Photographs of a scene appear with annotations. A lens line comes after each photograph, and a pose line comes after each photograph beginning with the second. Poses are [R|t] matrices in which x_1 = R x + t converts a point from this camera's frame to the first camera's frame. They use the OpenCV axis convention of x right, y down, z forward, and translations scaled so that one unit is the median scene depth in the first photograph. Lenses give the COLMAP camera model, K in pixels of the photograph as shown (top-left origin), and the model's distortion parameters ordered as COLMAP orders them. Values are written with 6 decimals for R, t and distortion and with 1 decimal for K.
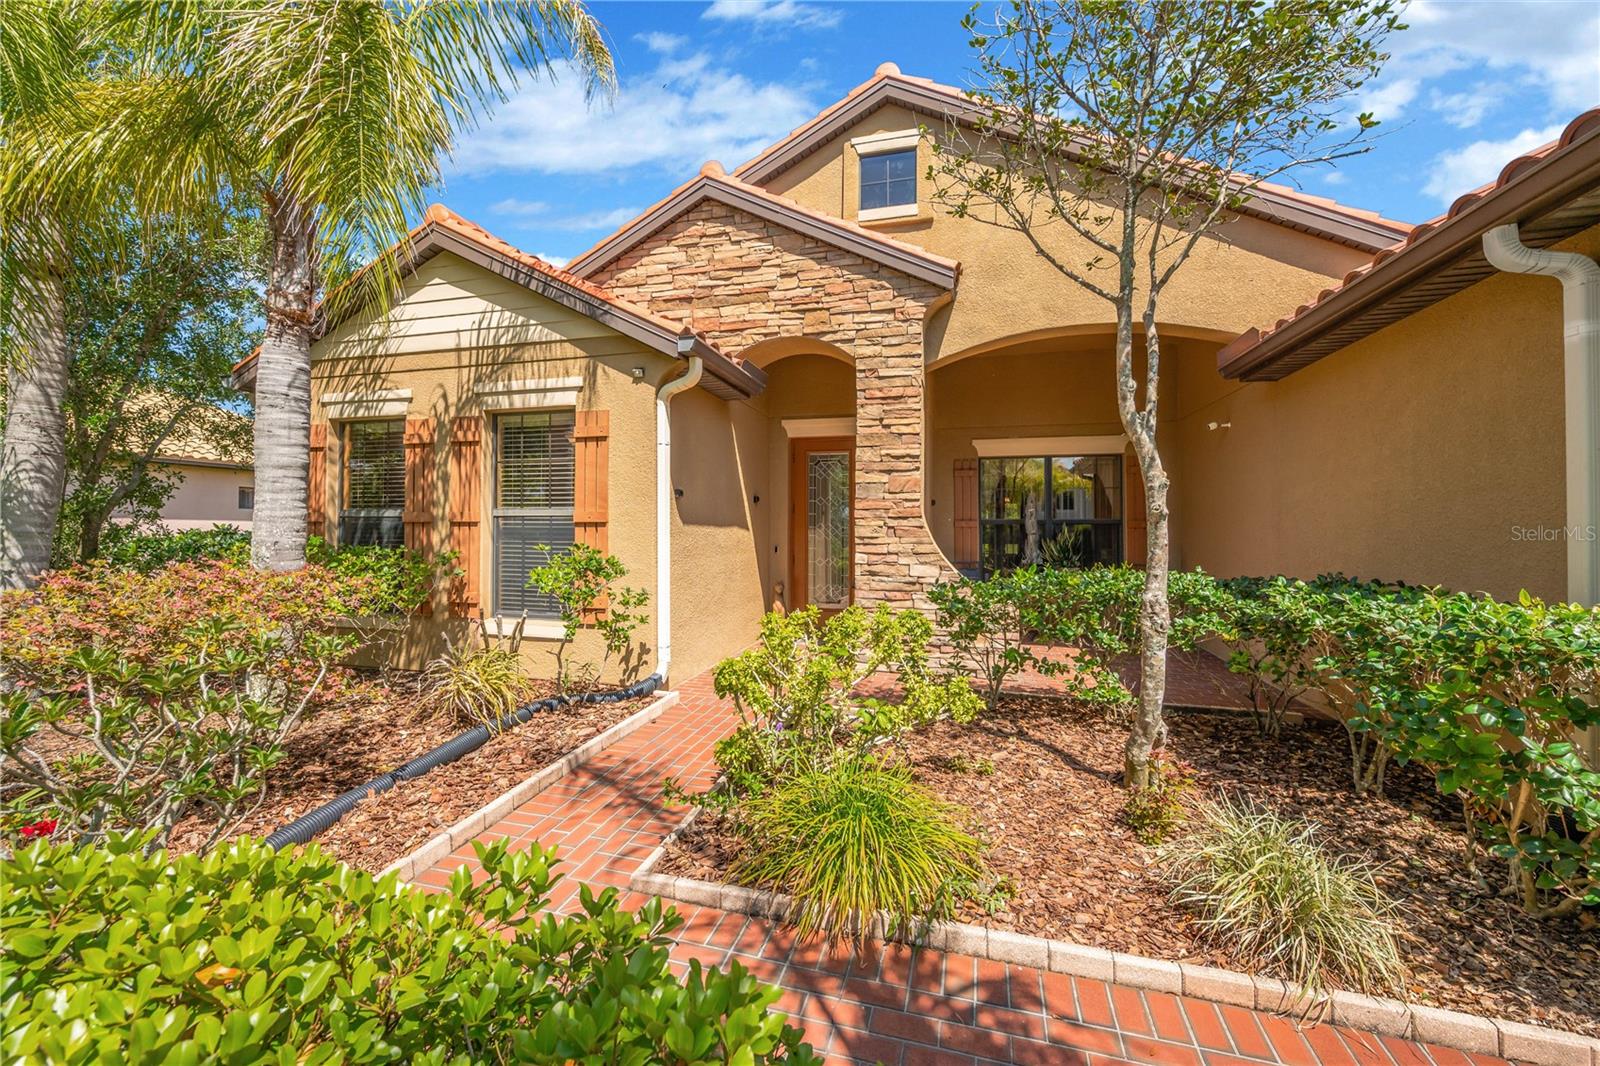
lens RADIAL K [[632.2, 0, 803.2], [0, 632.2, 535.9], [0, 0, 1]] dist [-0.003694, 0.000901]
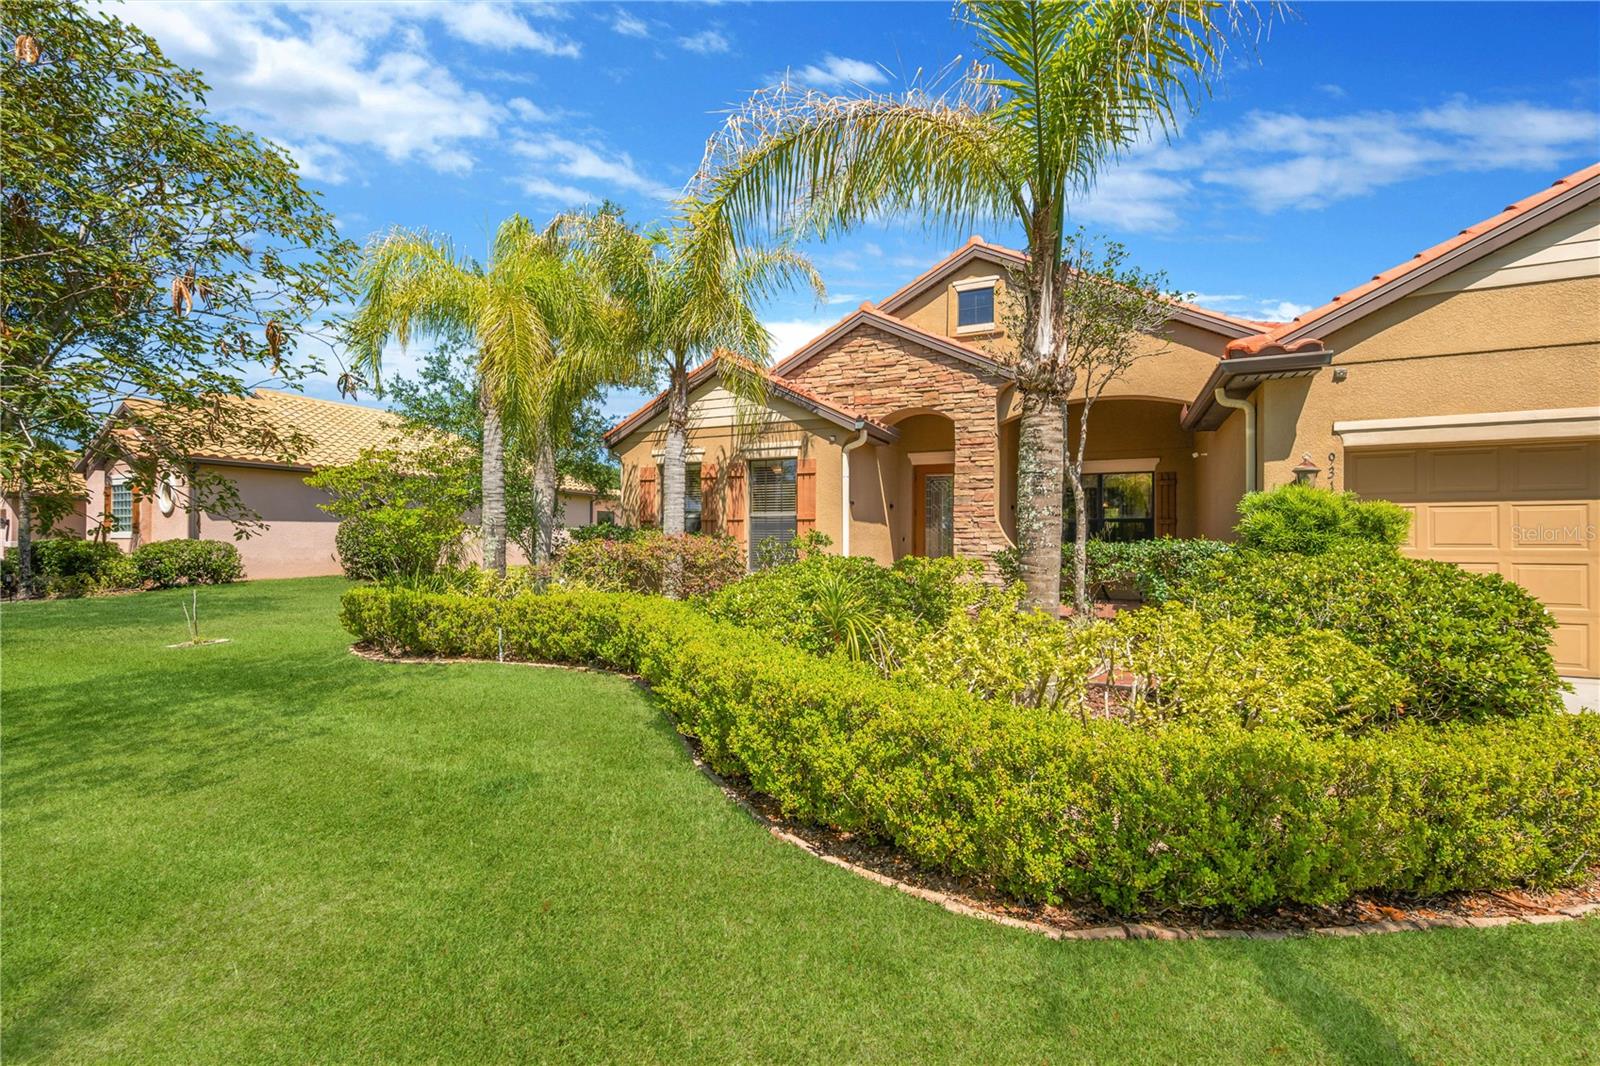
lens RADIAL K [[791.5, 0, 784.2], [0, 791.5, 566.9], [0, 0, 1]] dist [-0.002247, 0.000290]
pose [[0.985560, 0.002846, -0.169303, -0.004674], [0.000302, 0.999828, 0.018568, 0.064447], [0.169327, -0.018351, 0.985389, -1.133407]]
